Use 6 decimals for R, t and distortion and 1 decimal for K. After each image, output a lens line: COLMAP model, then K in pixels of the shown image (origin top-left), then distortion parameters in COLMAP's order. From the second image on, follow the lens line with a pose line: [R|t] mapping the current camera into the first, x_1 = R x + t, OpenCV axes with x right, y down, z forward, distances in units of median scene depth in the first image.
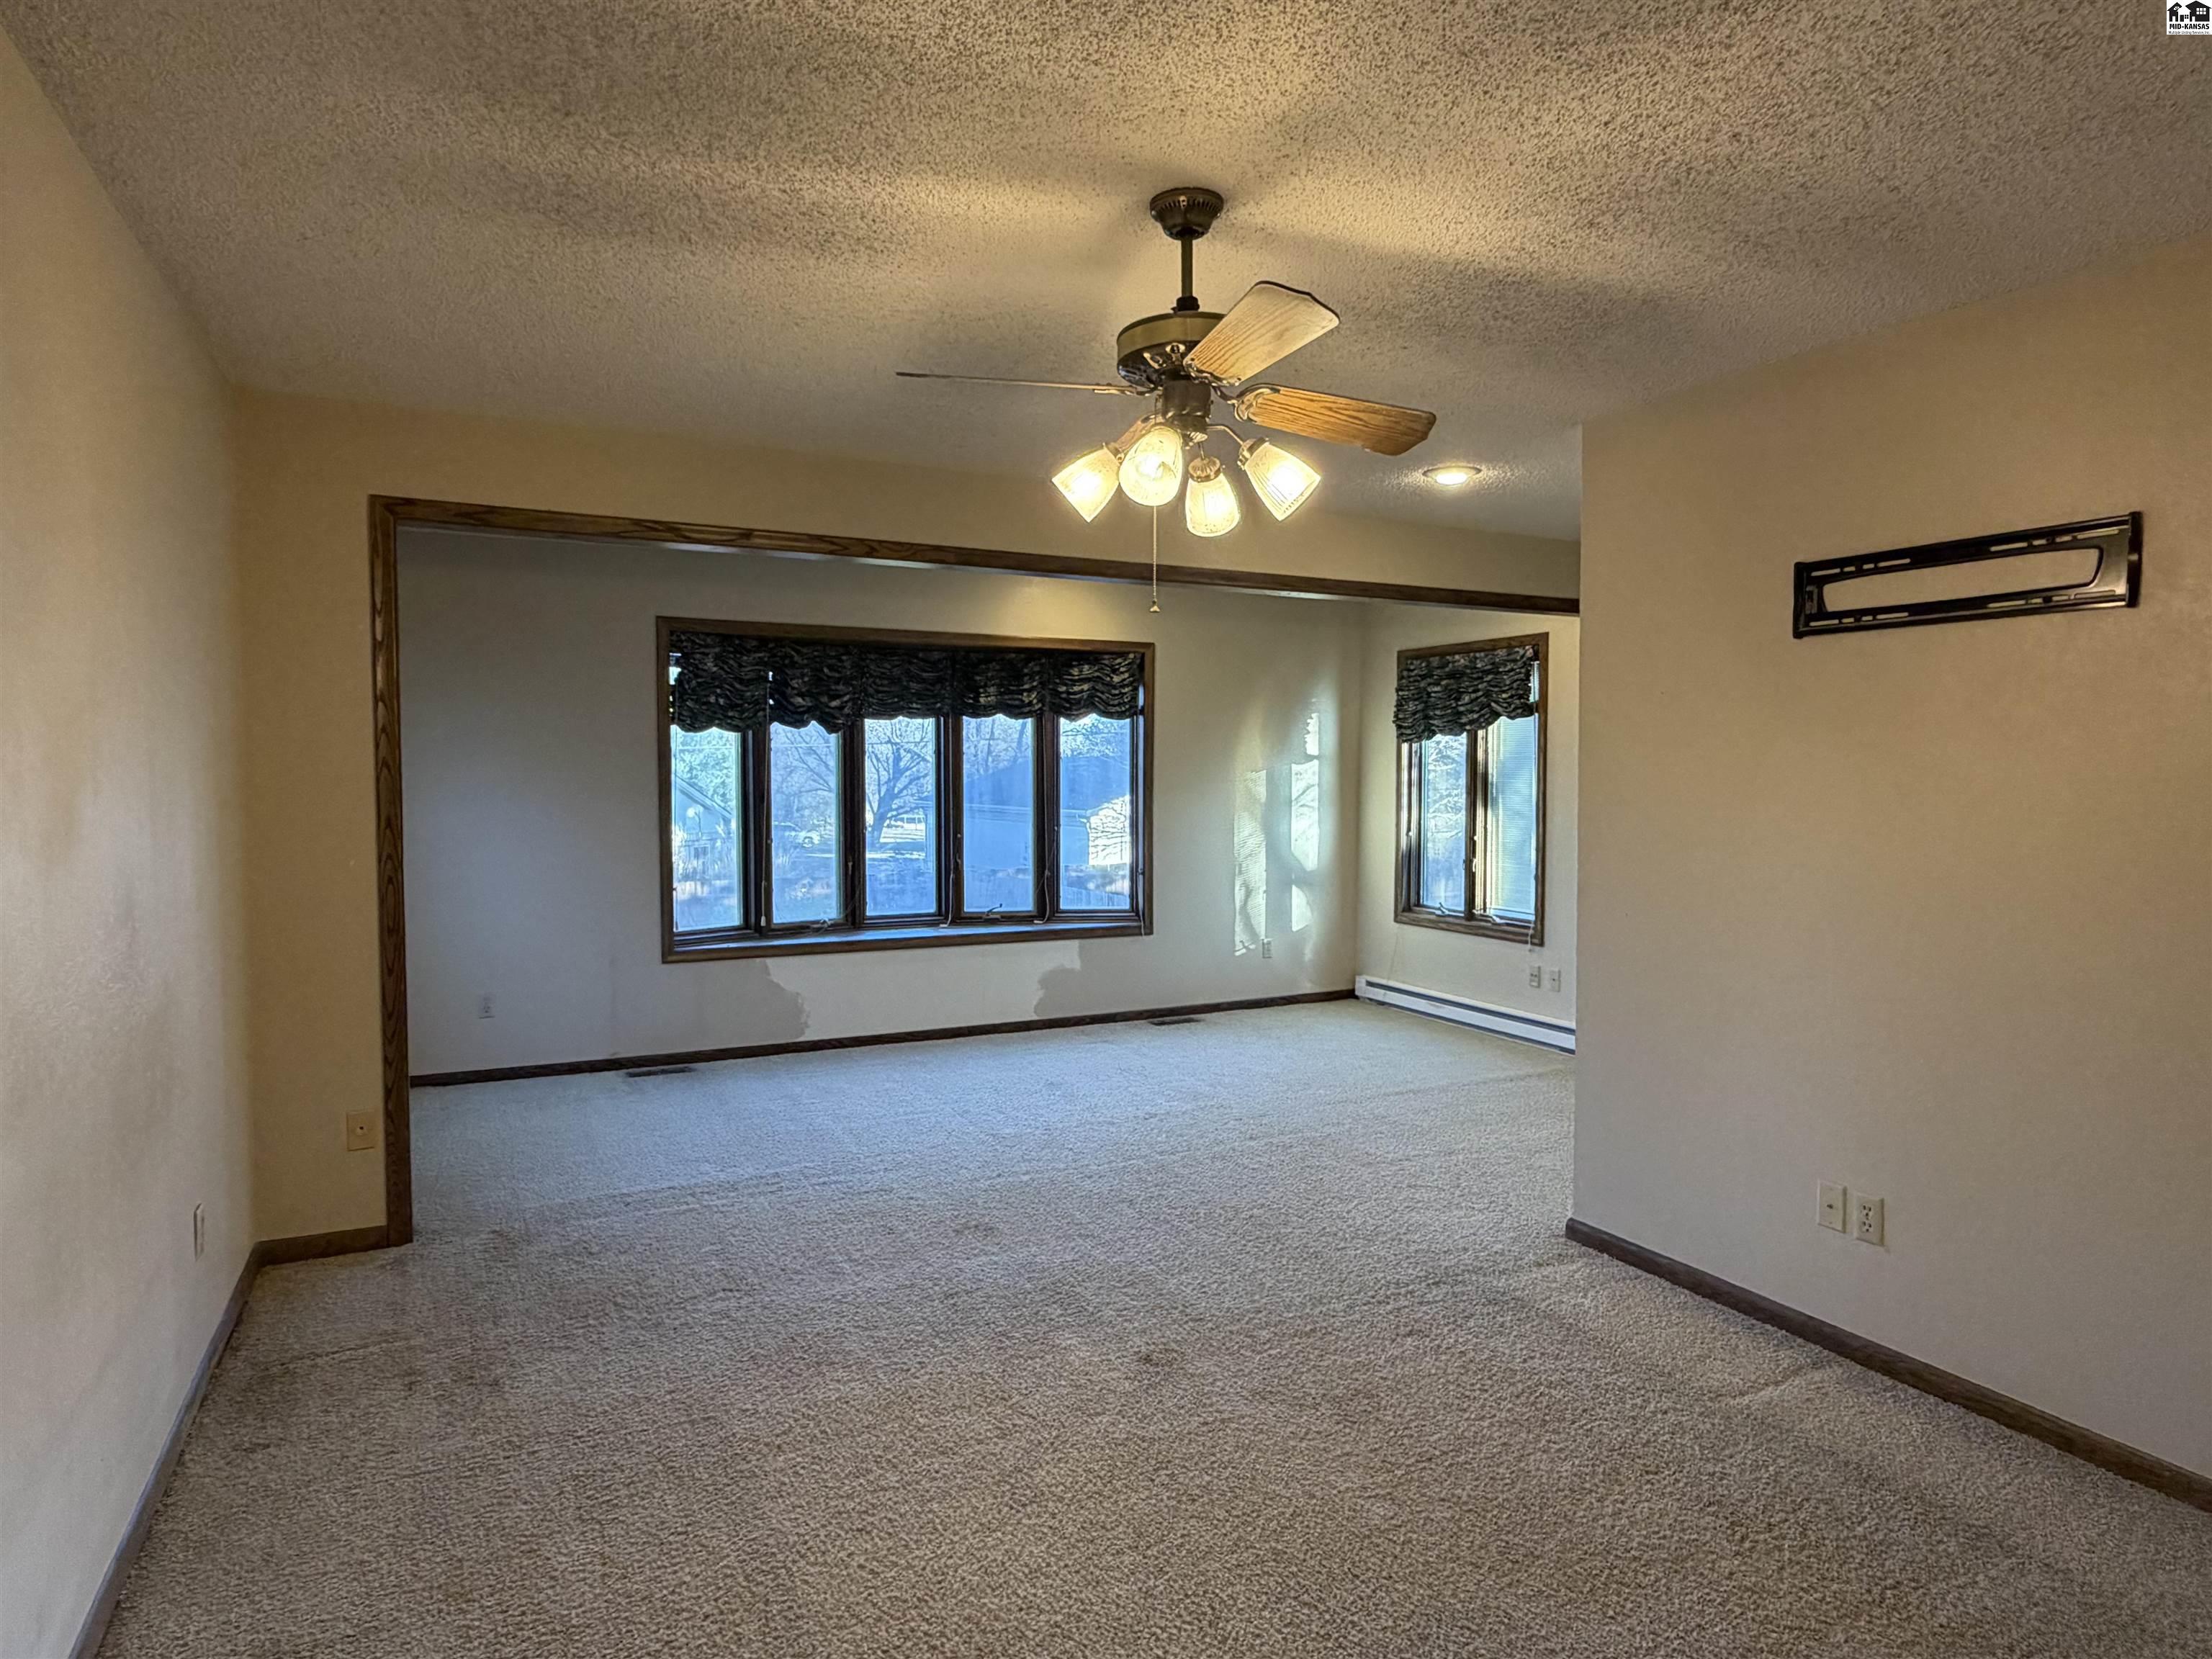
lens RADIAL K [[1287.9, 0, 1100.9], [0, 1287.9, 818.6], [0, 0, 1]] dist [-0.001726, -0.000766]
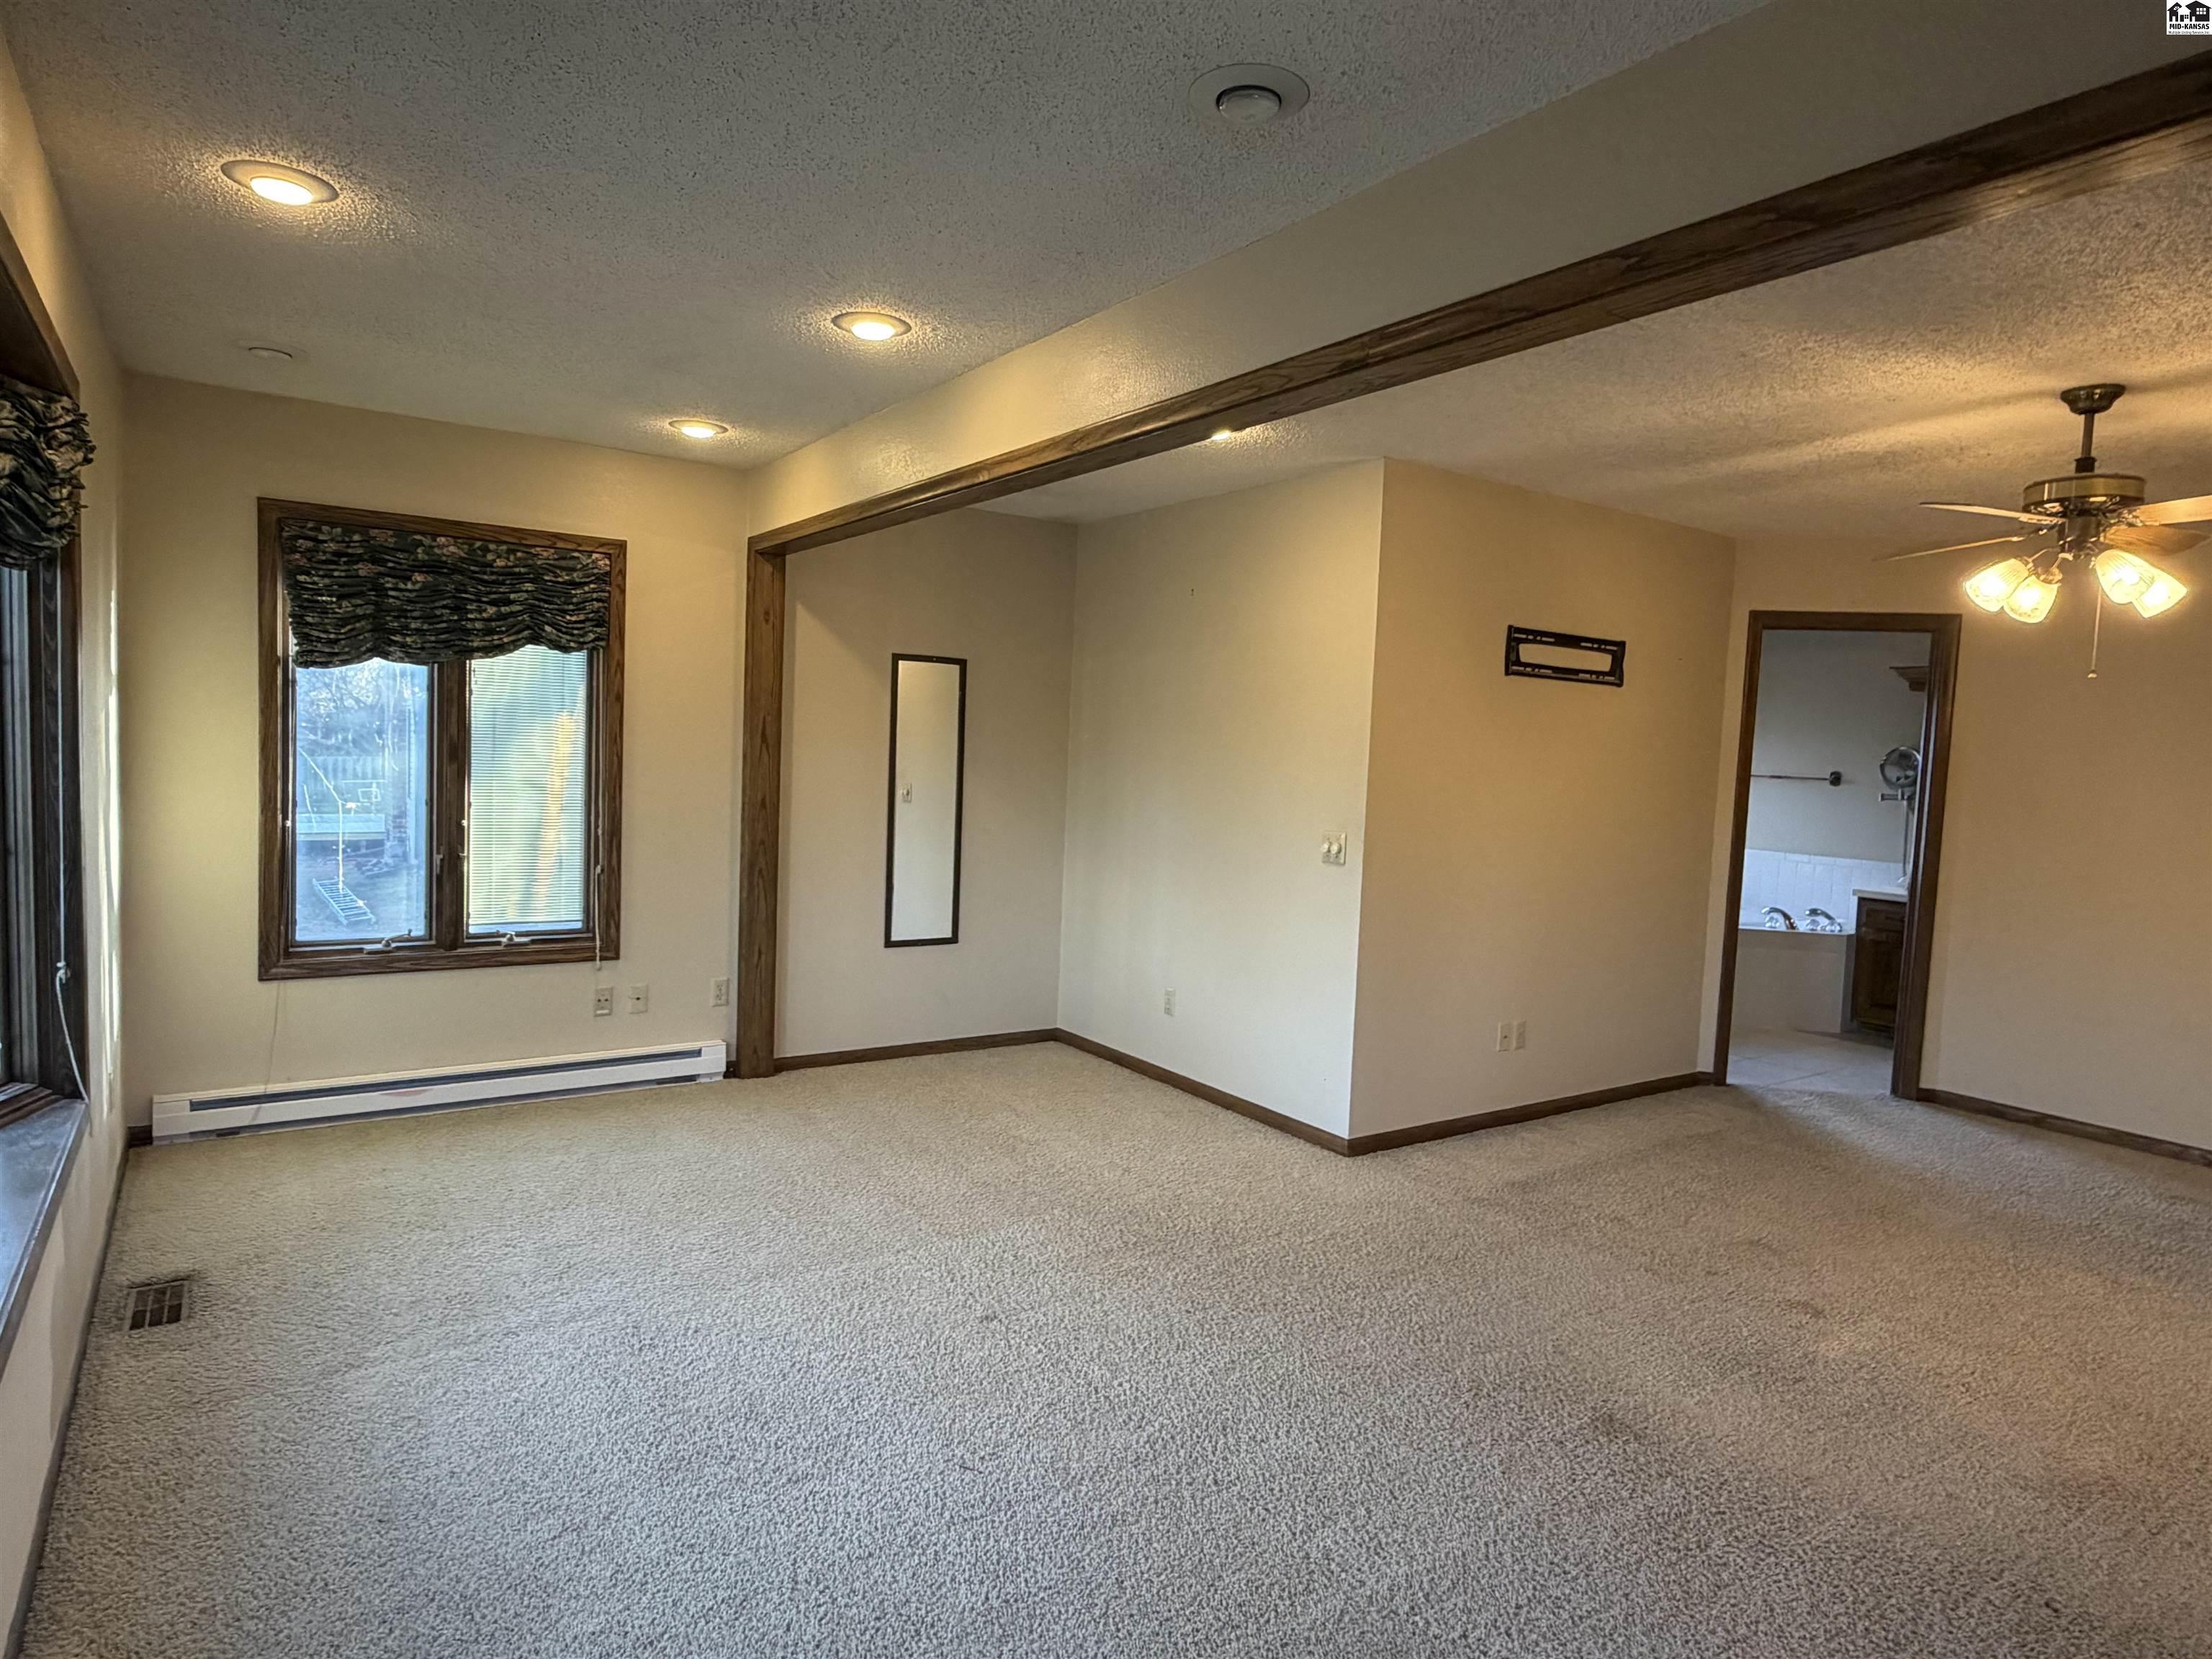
lens RADIAL K [[1287.9, 0, 1100.9], [0, 1287.9, 818.6], [0, 0, 1]] dist [-0.001726, -0.000766]
pose [[-0.145573, -0.069843, 0.986879, -0.490027], [-0.004790, 0.997543, 0.069892, -0.041543], [-0.989336, 0.005447, -0.145550, 0.928352]]
